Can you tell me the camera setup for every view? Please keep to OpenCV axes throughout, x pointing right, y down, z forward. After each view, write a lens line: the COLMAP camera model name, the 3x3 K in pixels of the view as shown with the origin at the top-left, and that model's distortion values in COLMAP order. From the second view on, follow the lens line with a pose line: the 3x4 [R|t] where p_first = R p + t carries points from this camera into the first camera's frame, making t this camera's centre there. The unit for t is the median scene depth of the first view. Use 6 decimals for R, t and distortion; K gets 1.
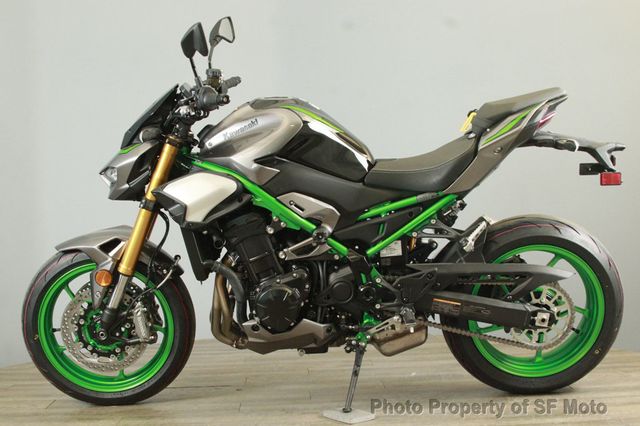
lens RADIAL K [[986.8, 0, 320.0], [0, 986.8, 212.7], [0, 0, 1]] dist [-0.045495, 0.000000]
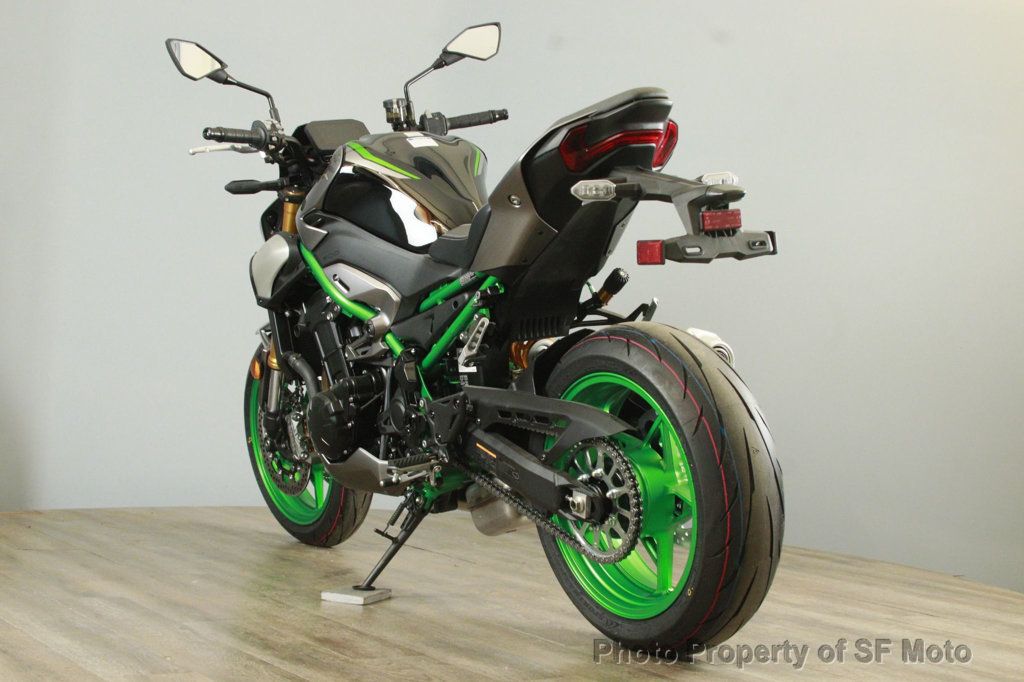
lens RADIAL K [[1578.9, 0, 511.2], [0, 1578.9, 343.2], [0, 0, 1]] dist [-0.045495, 0.000000]
pose [[0.514541, 0.057898, -0.855509, 0.983000], [-0.093880, 0.995524, 0.010910, 0.012522], [0.852311, 0.074701, 0.517673, 0.513613]]
